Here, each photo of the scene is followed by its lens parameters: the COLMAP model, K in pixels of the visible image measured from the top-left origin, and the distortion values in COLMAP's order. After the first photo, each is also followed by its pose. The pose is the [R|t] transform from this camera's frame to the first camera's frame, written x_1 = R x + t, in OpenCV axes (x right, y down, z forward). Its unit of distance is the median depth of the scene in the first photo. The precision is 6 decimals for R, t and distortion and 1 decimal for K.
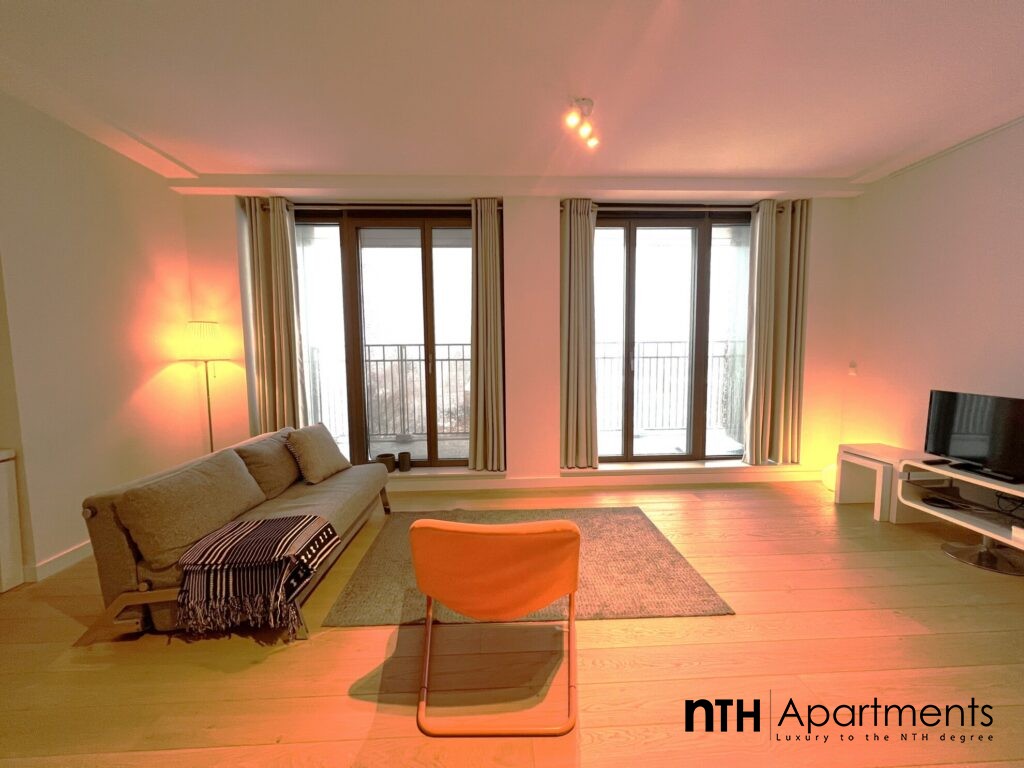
lens RADIAL K [[407.8, 0, 508.4], [0, 407.8, 385.6], [0, 0, 1]] dist [-0.000797, 0.000310]
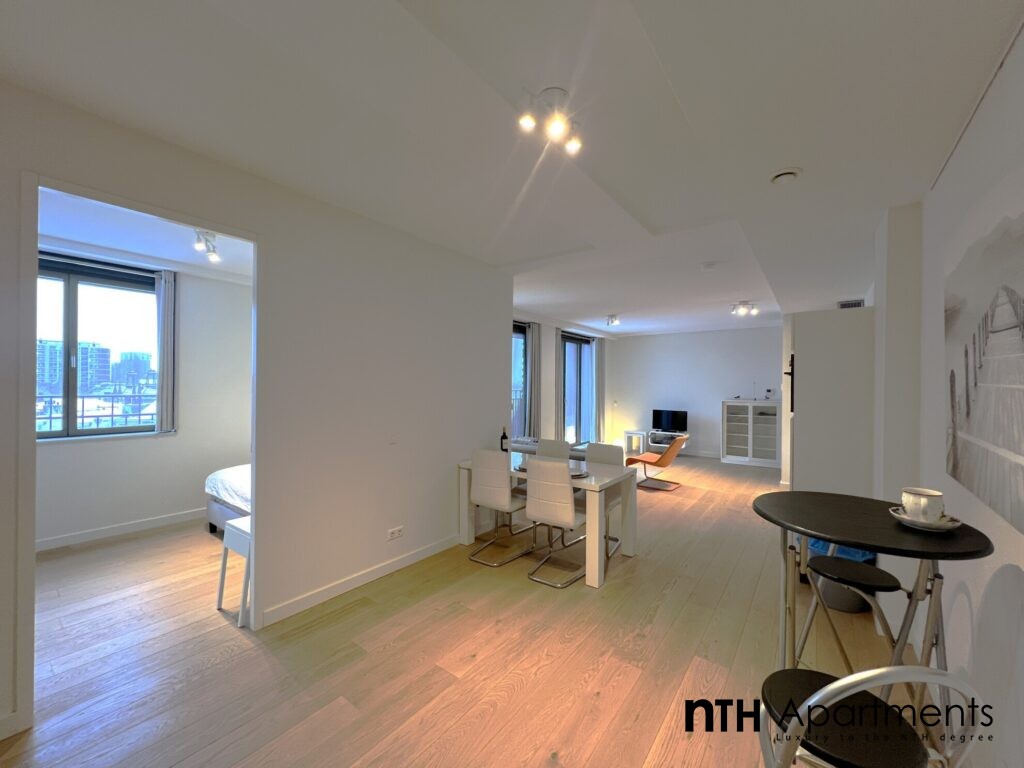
lens RADIAL K [[407.8, 0, 510.7], [0, 407.8, 384.8], [0, 0, 1]] dist [-0.000797, 0.000310]
pose [[0.632423, 0.024695, 0.774230, -1.741494], [0.050183, 0.996086, -0.072763, -0.003861], [-0.772996, 0.084870, 0.628708, -0.159444]]
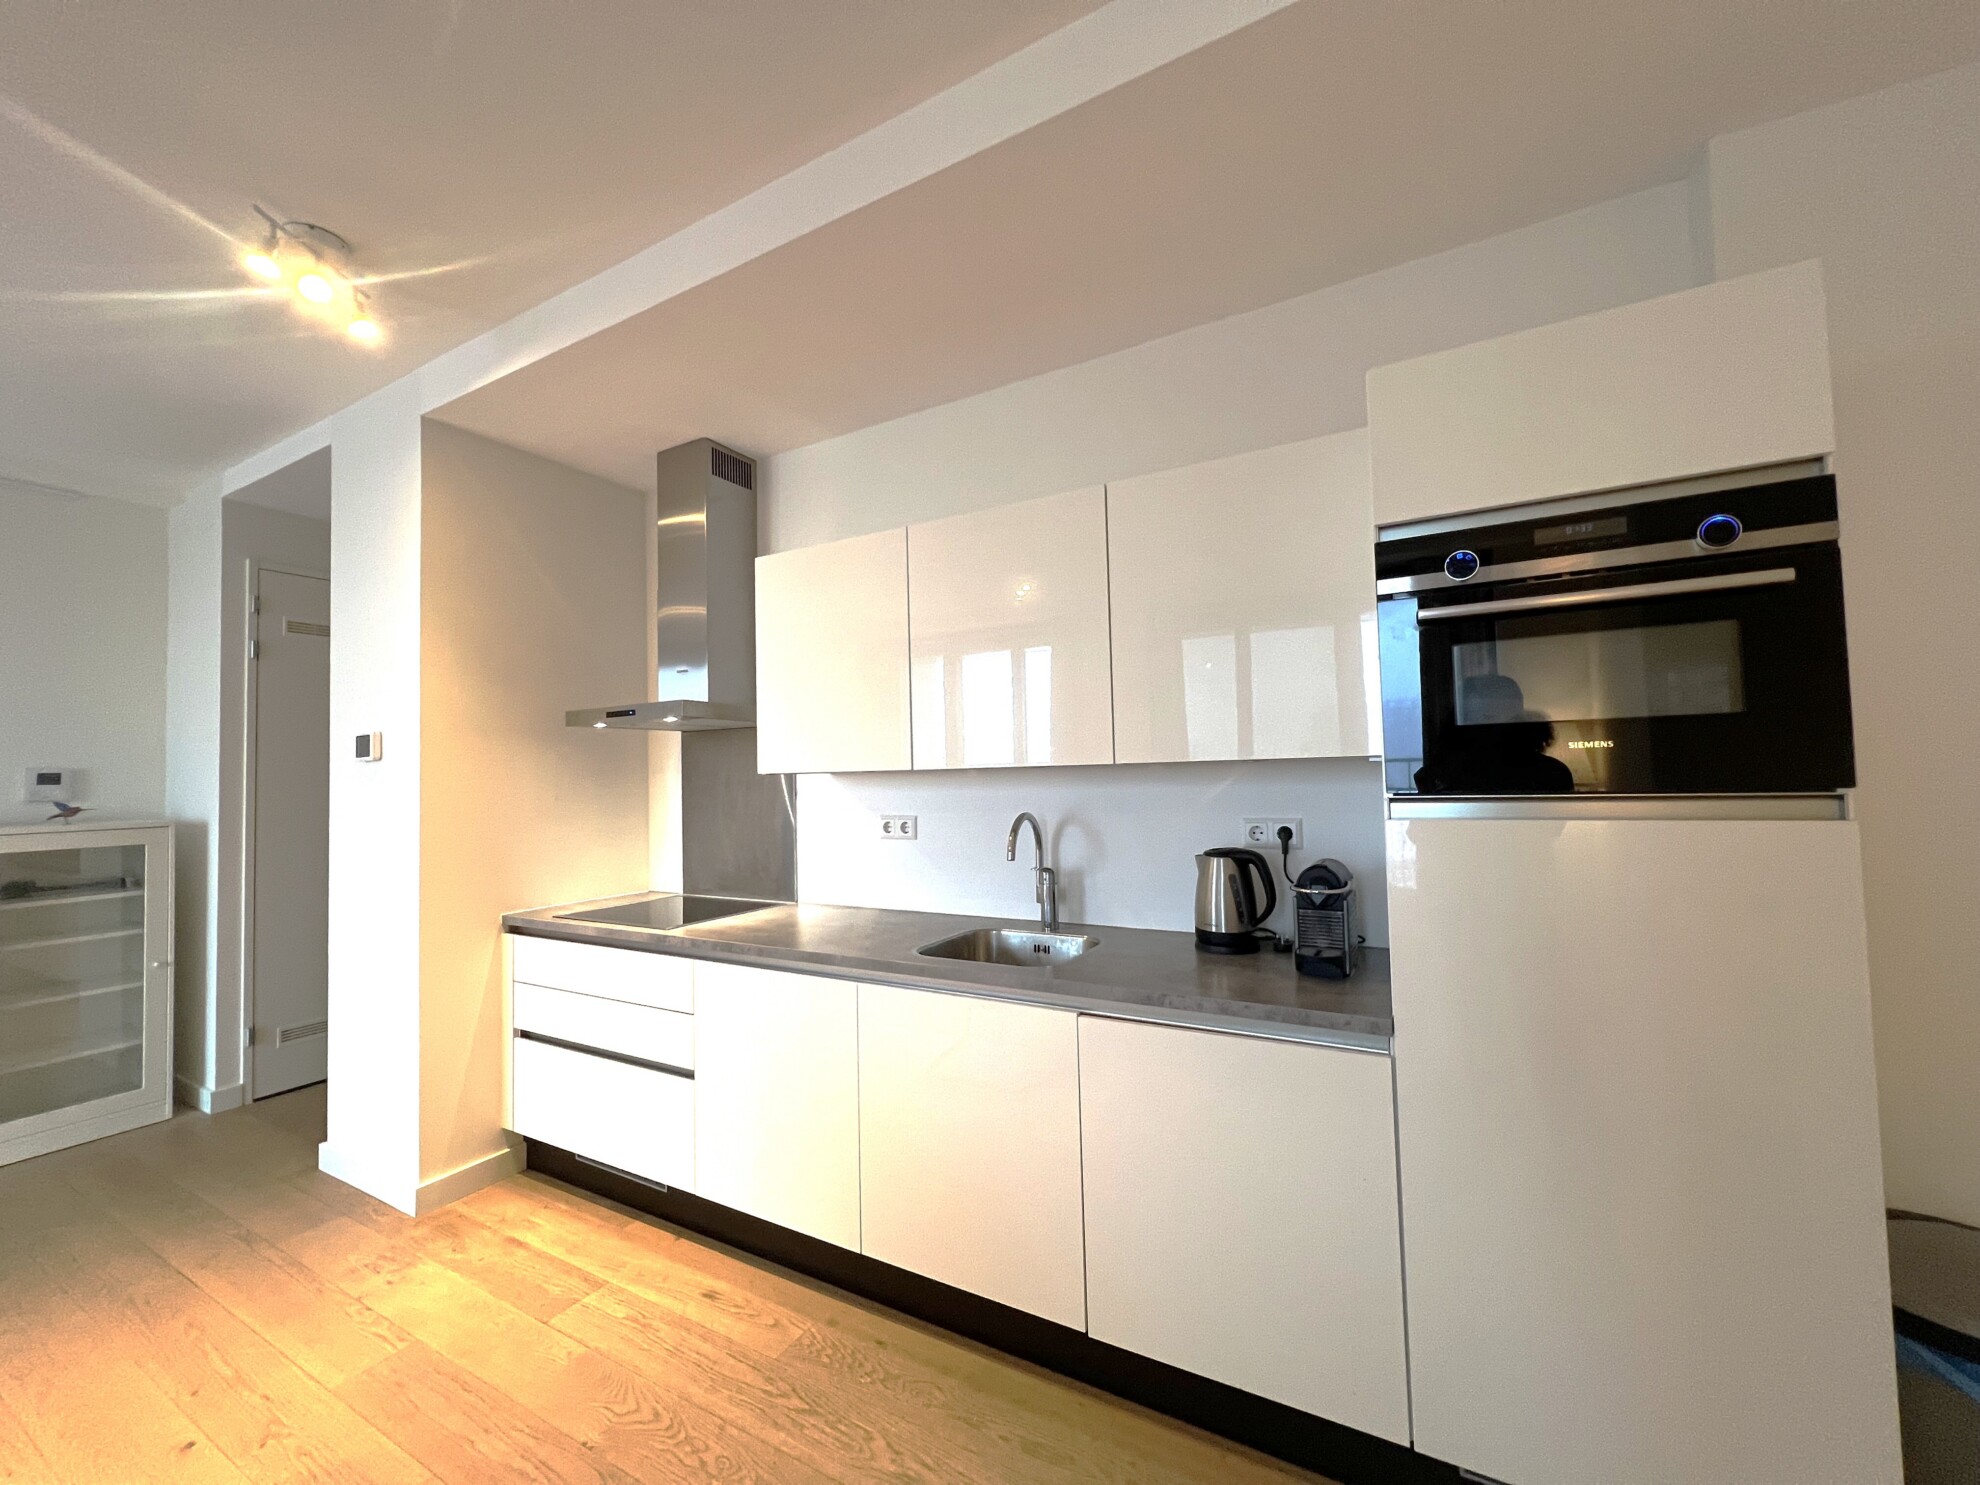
lens RADIAL K [[788.6, 0, 985.3], [0, 788.6, 745.6], [0, 0, 1]] dist [-0.000797, 0.000310]
pose [[-0.849528, 0.059353, 0.524194, -0.541228], [0.088986, 0.995535, 0.031492, -0.032325], [-0.519984, 0.073399, -0.851017, 0.374951]]
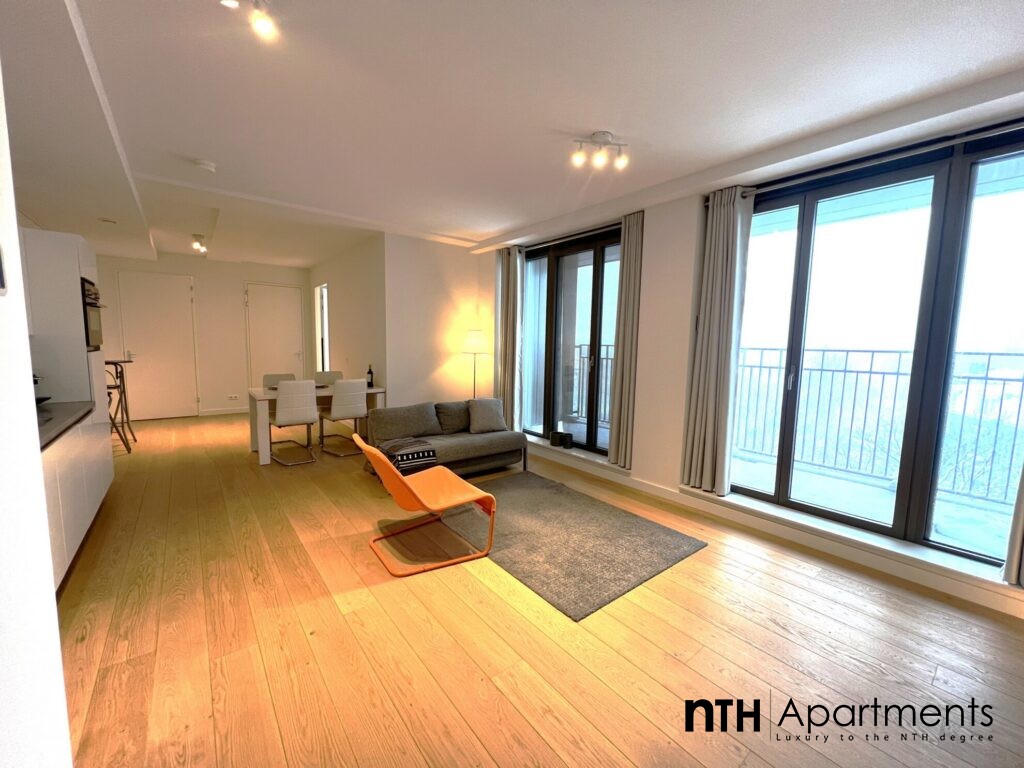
lens RADIAL K [[407.8, 0, 506.2], [0, 407.8, 375.6], [0, 0, 1]] dist [-0.000797, 0.000310]
pose [[0.586689, 0.085605, -0.805275, 0.673710], [-0.100298, 0.994422, 0.032639, -0.035215], [0.803577, 0.061619, 0.592003, 0.121365]]
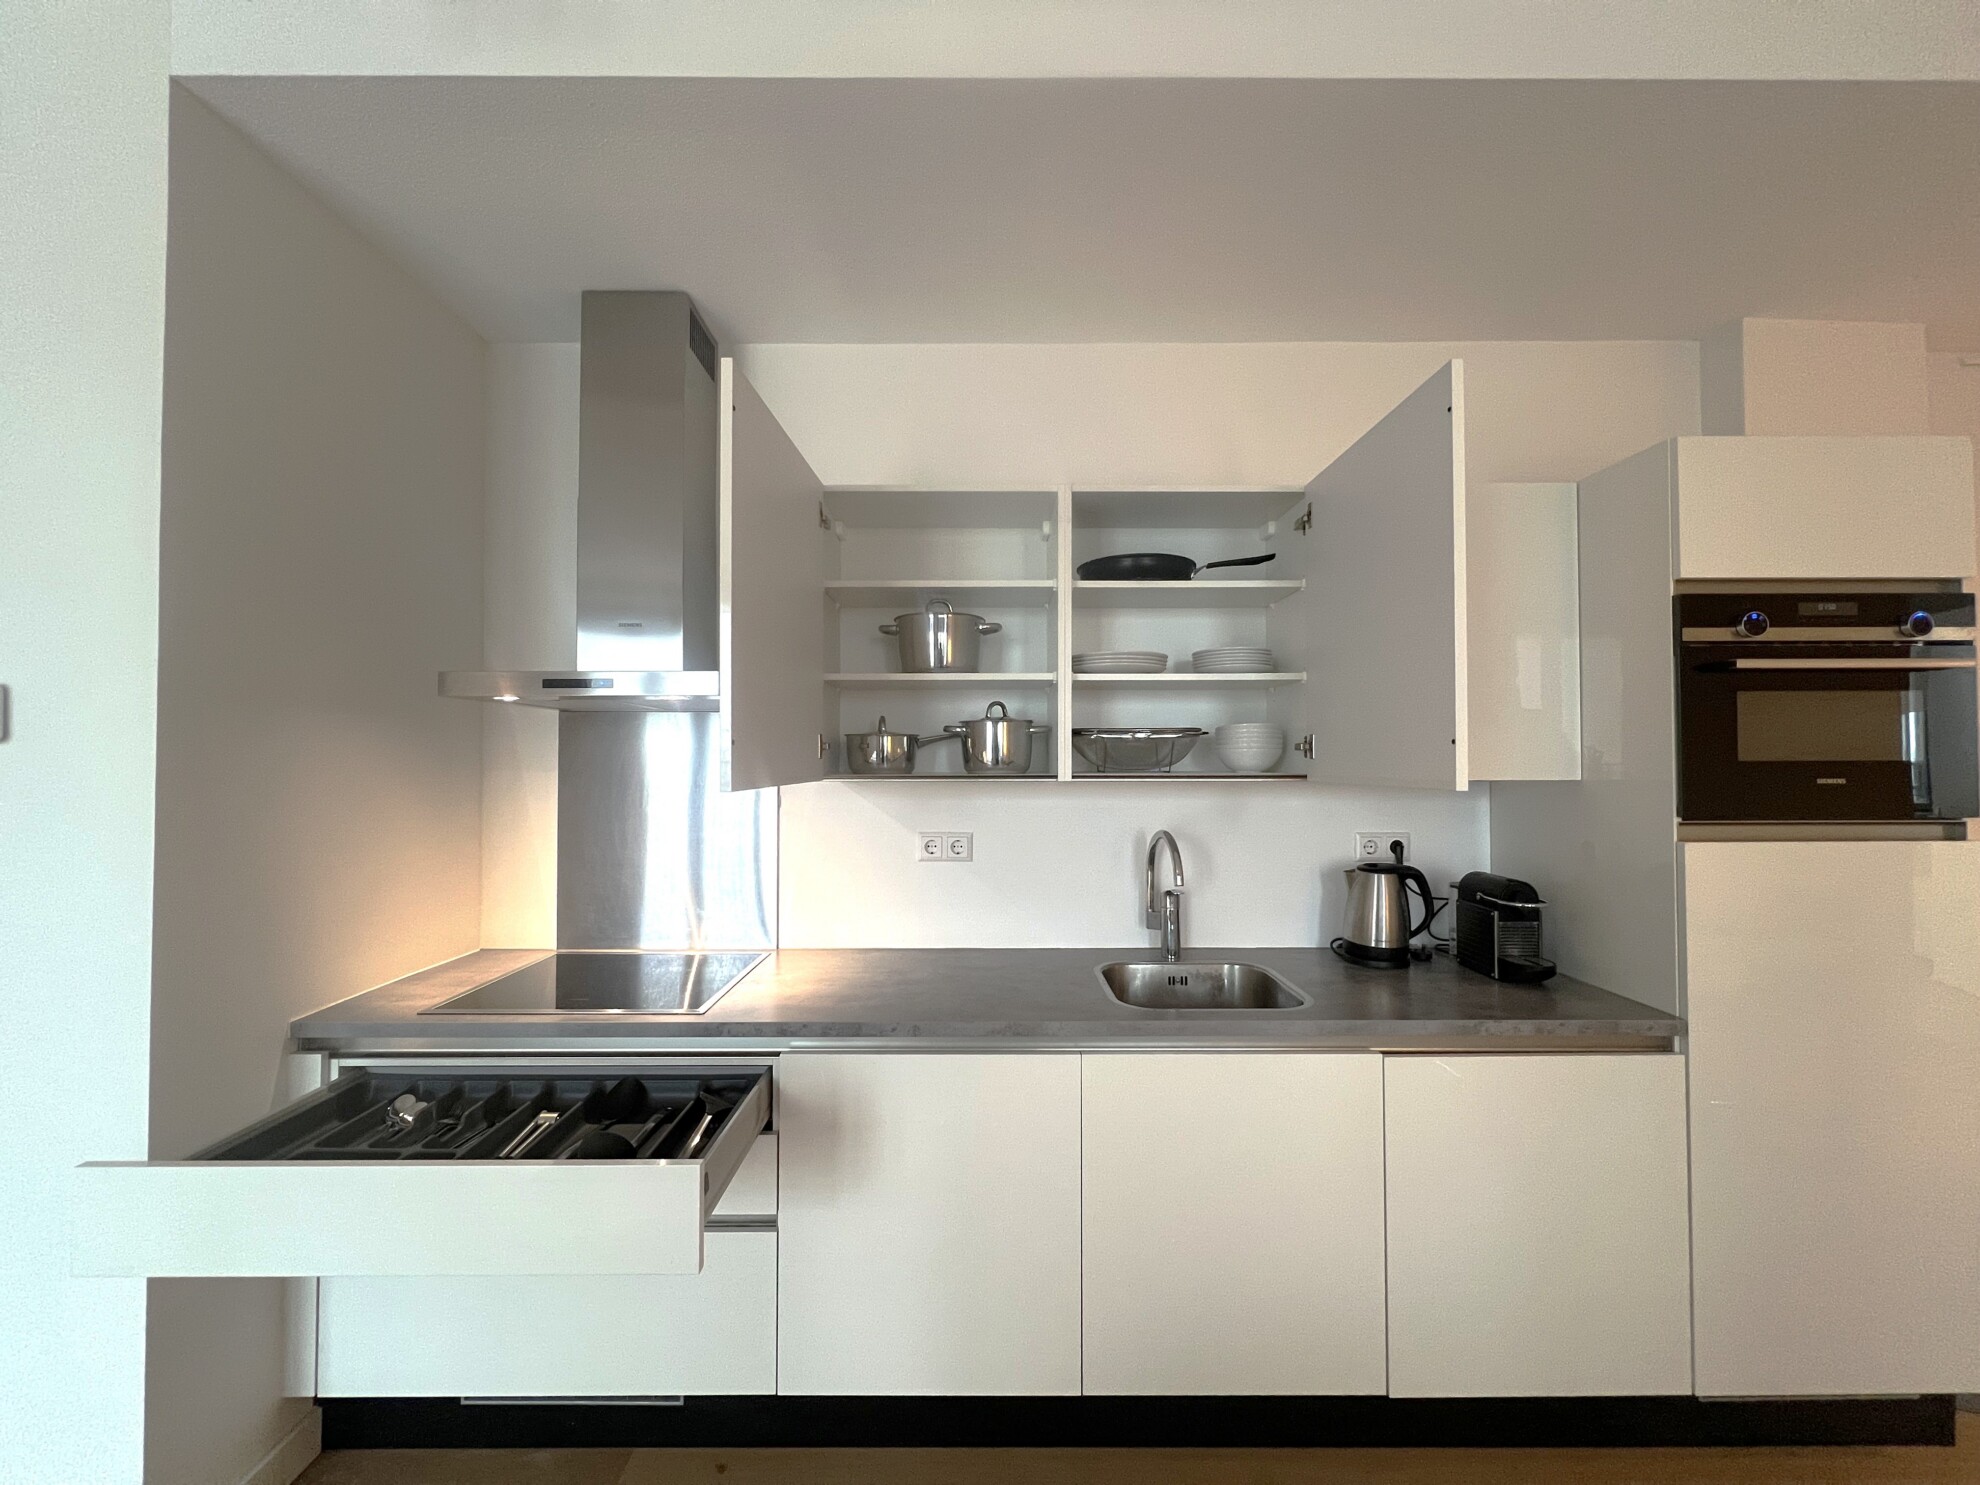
lens RADIAL K [[788.6, 0, 982.5], [0, 788.6, 745.4], [0, 0, 1]] dist [-0.000797, 0.000310]
pose [[-0.999160, 0.020461, 0.035496, -0.125362], [0.023002, 0.997088, 0.072714, -0.060688], [-0.033905, 0.073469, -0.996721, 0.387195]]
